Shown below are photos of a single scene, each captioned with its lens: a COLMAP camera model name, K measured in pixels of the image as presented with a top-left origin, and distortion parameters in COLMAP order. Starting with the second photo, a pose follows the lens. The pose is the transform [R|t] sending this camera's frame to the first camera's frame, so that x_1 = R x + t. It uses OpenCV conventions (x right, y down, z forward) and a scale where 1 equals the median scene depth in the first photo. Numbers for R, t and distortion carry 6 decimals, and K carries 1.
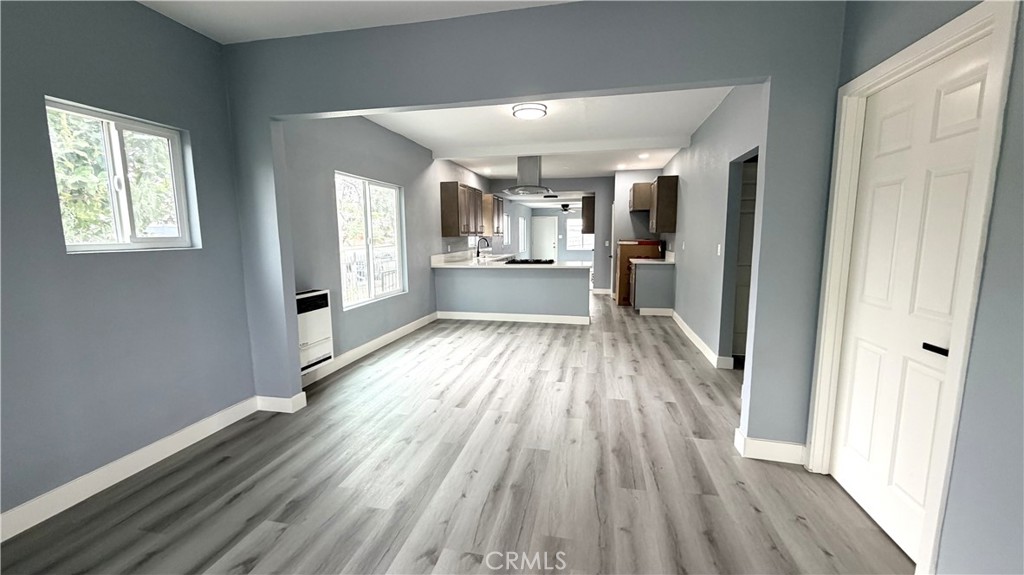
lens RADIAL K [[411.0, 0, 510.3], [0, 411.0, 290.7], [0, 0, 1]] dist [0.001607, 0.000904]
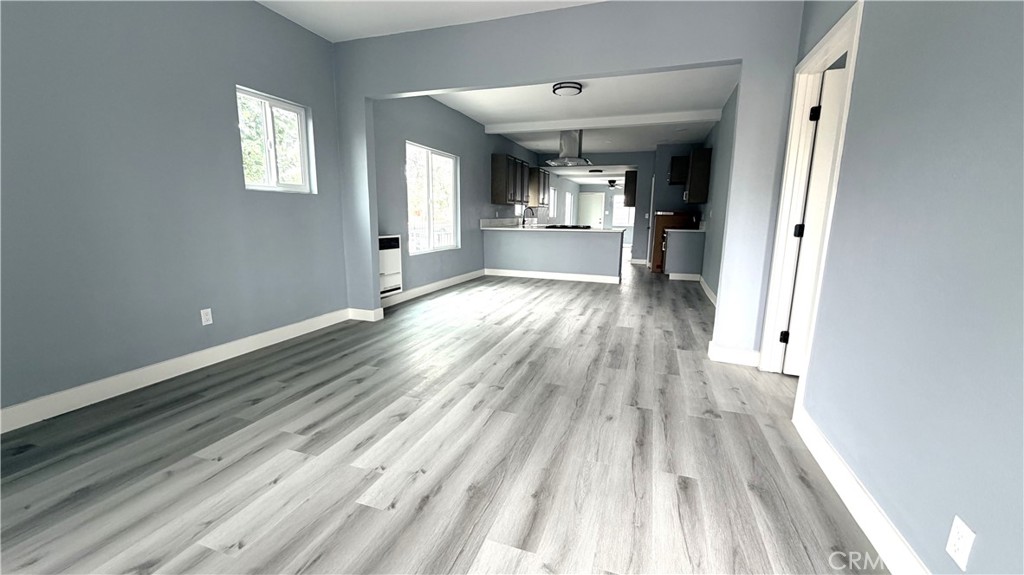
lens RADIAL K [[411.0, 0, 508.3], [0, 411.0, 290.6], [0, 0, 1]] dist [0.001607, 0.000904]
pose [[0.991394, 0.043302, -0.123544, 0.057151], [-0.037803, 0.998202, 0.046517, 0.100525], [0.125336, -0.041446, 0.991248, -0.233779]]
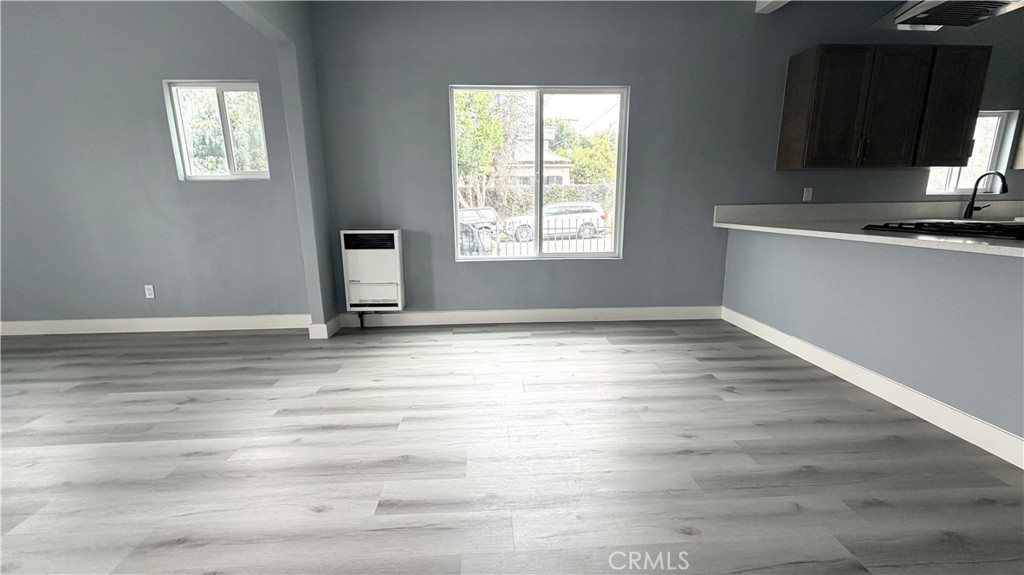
lens RADIAL K [[411.0, 0, 507.6], [0, 411.0, 288.0], [0, 0, 1]] dist [0.001607, 0.000904]
pose [[0.262542, 0.207050, -0.942445, 0.490439], [-0.123372, 0.975894, 0.180030, -0.070839], [0.957001, 0.069006, 0.281758, 1.007421]]
